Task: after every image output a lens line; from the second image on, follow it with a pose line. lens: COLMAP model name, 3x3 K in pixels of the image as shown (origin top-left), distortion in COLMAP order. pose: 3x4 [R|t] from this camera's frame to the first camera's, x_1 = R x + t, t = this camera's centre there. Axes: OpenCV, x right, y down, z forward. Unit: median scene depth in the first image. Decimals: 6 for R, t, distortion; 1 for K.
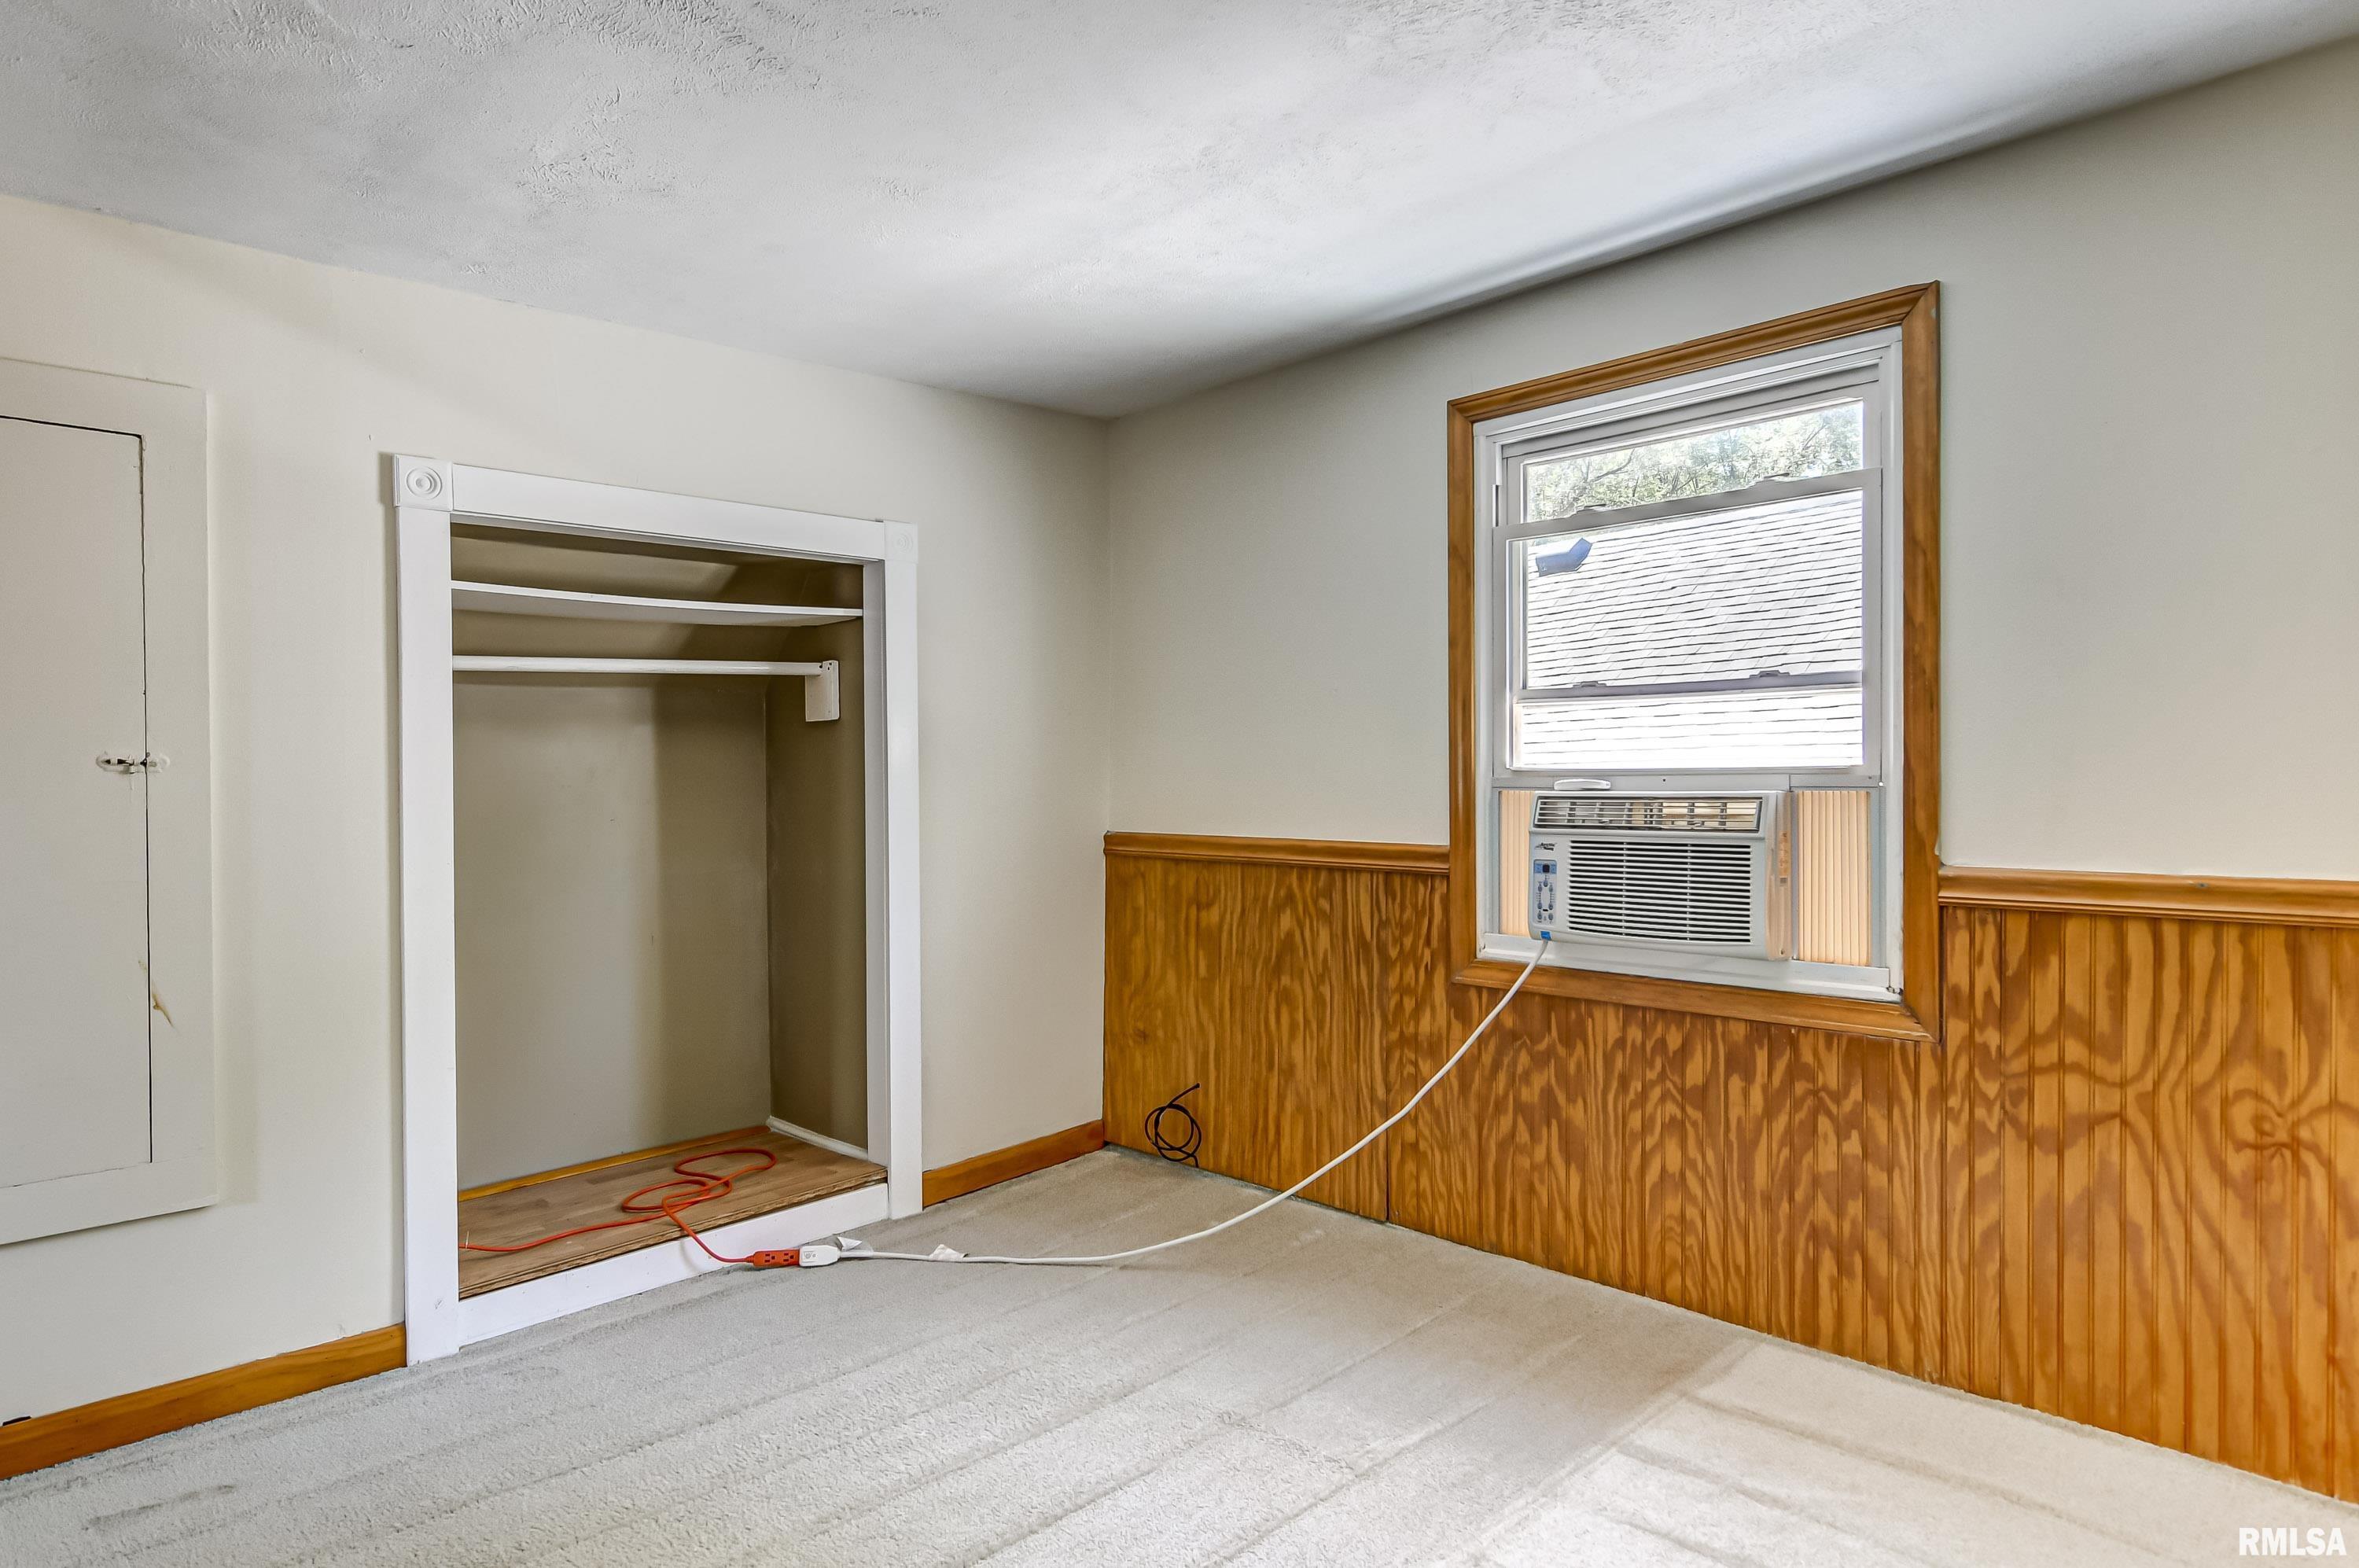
lens RADIAL K [[1285.3, 0, 1174.4], [0, 1285.3, 780.1], [0, 0, 1]] dist [-0.015289, -0.005122]
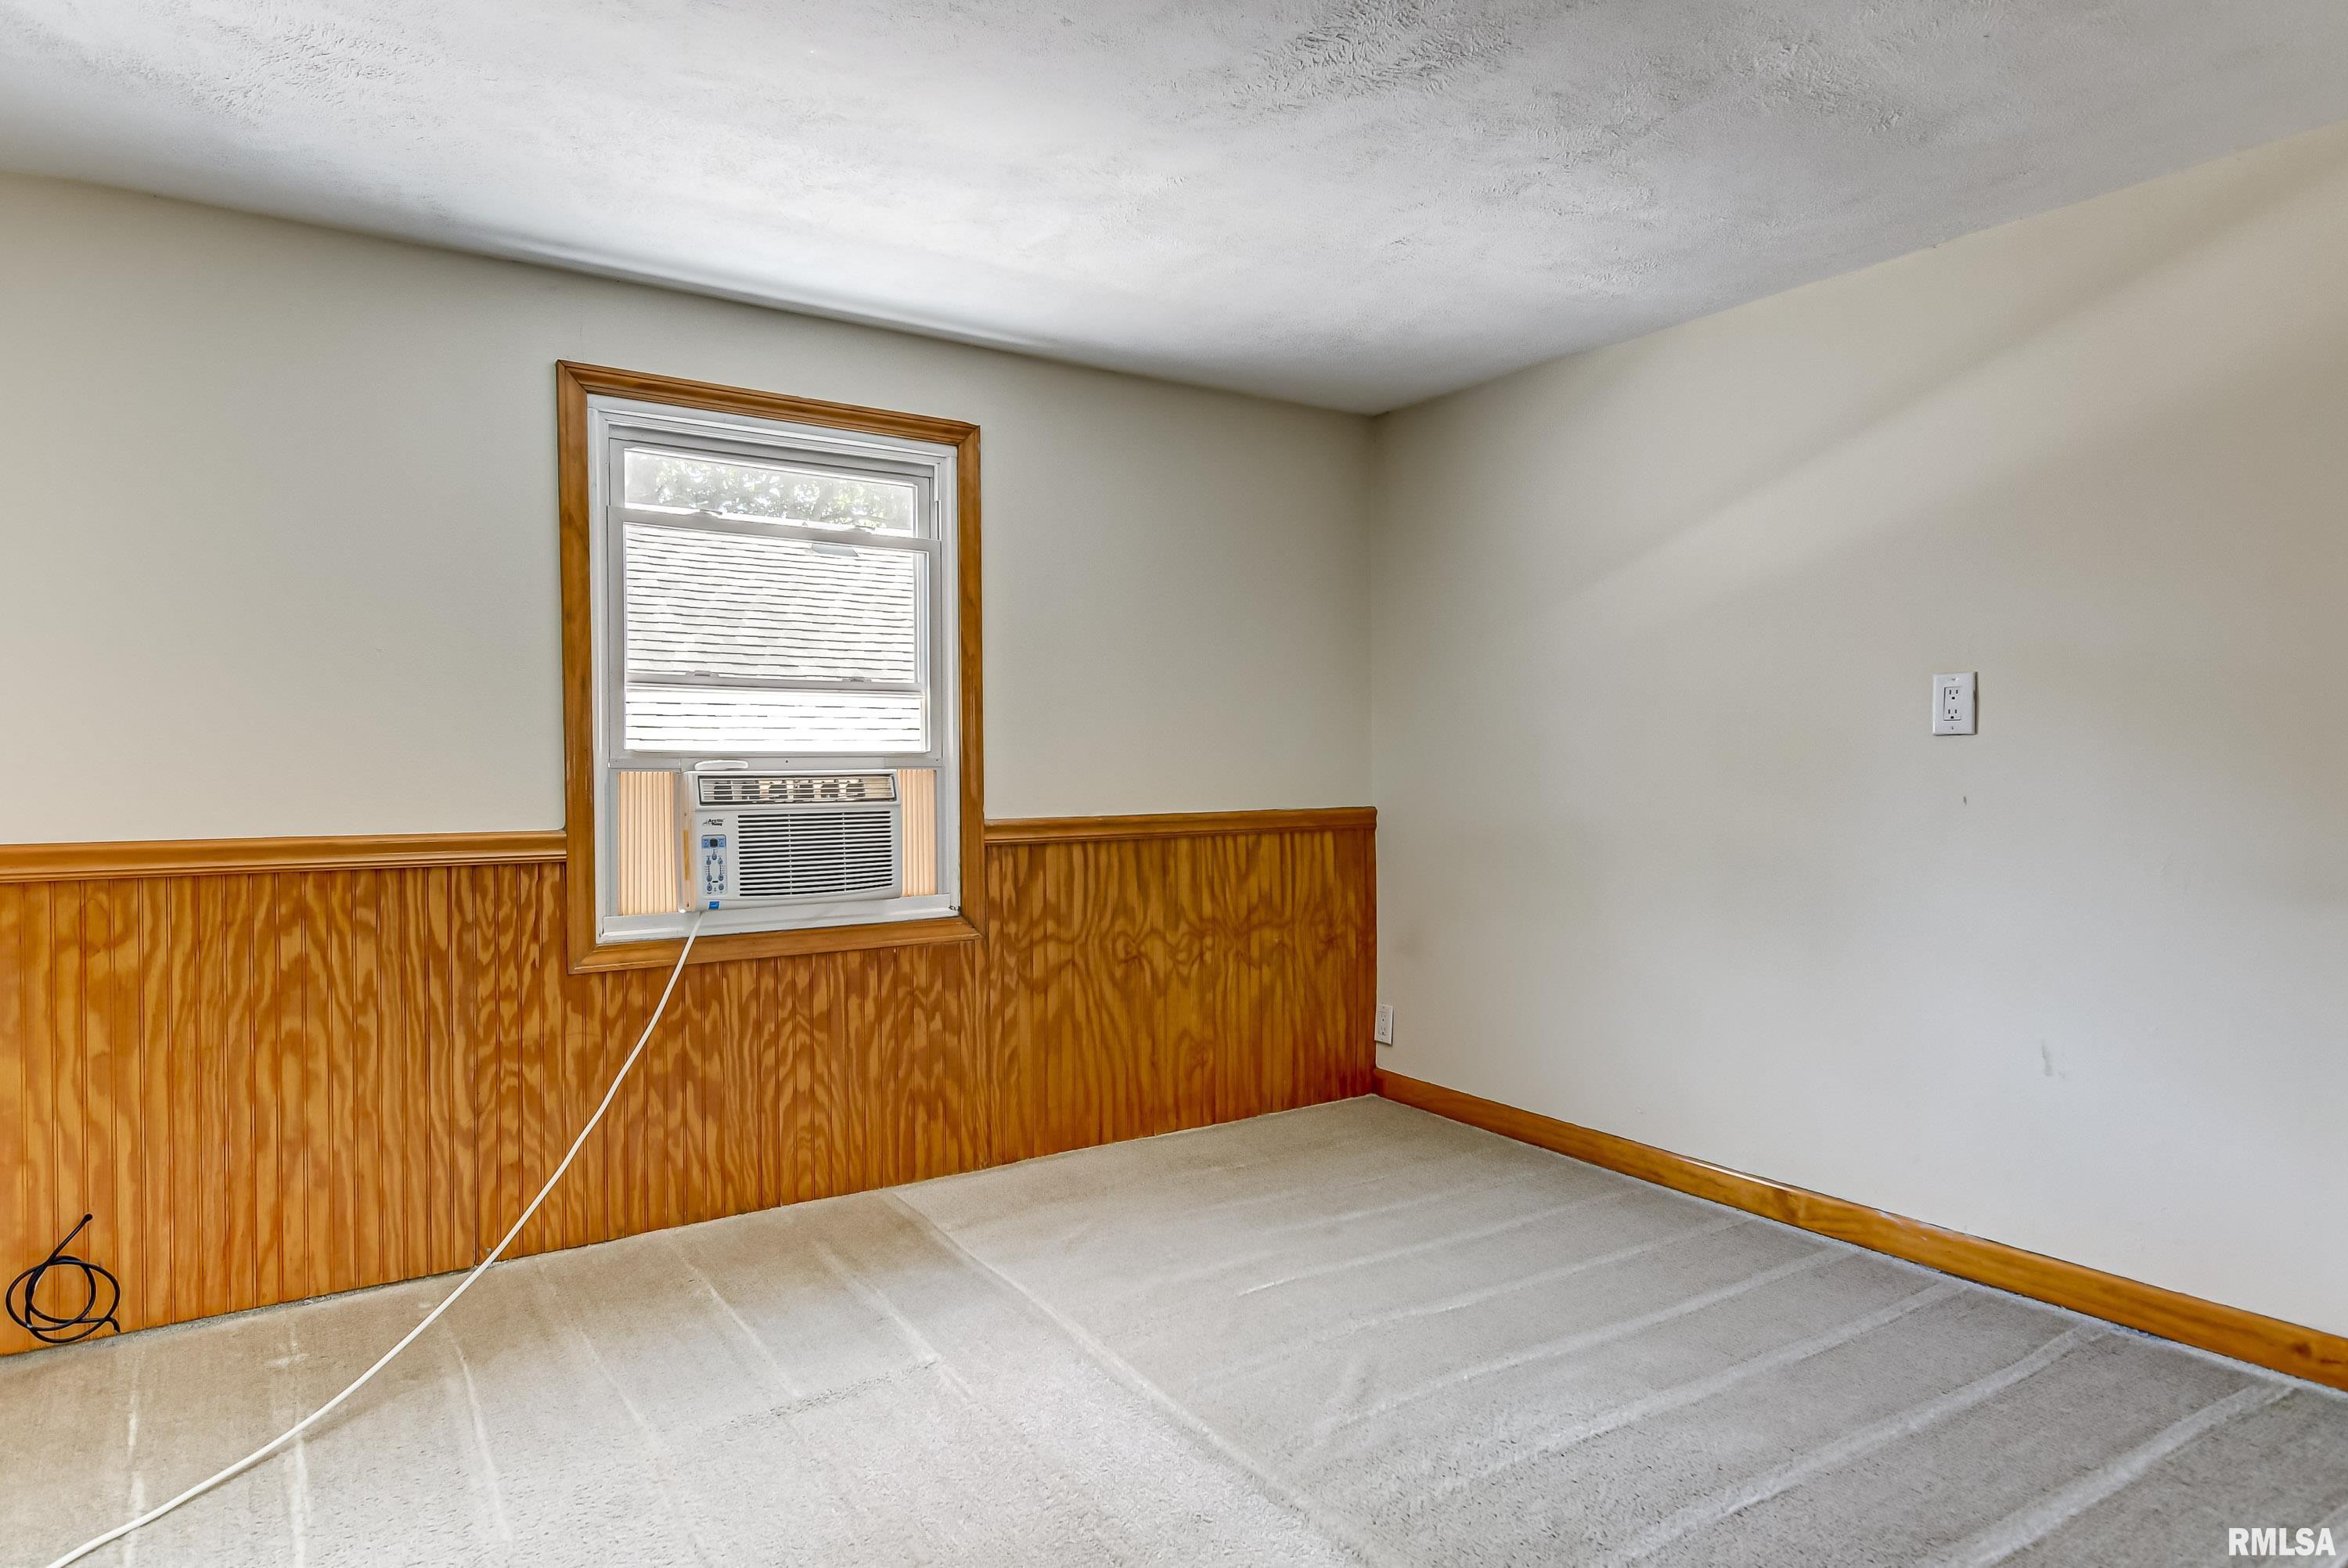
lens RADIAL K [[1279.1, 0, 1169.2], [0, 1279.1, 772.1], [0, 0, 1]] dist [-0.015289, -0.005122]
pose [[0.183844, 0.002119, 0.982953, -0.733000], [0.007142, 0.999968, -0.003492, 0.016907], [-0.982930, 0.007662, 0.183823, 0.455117]]
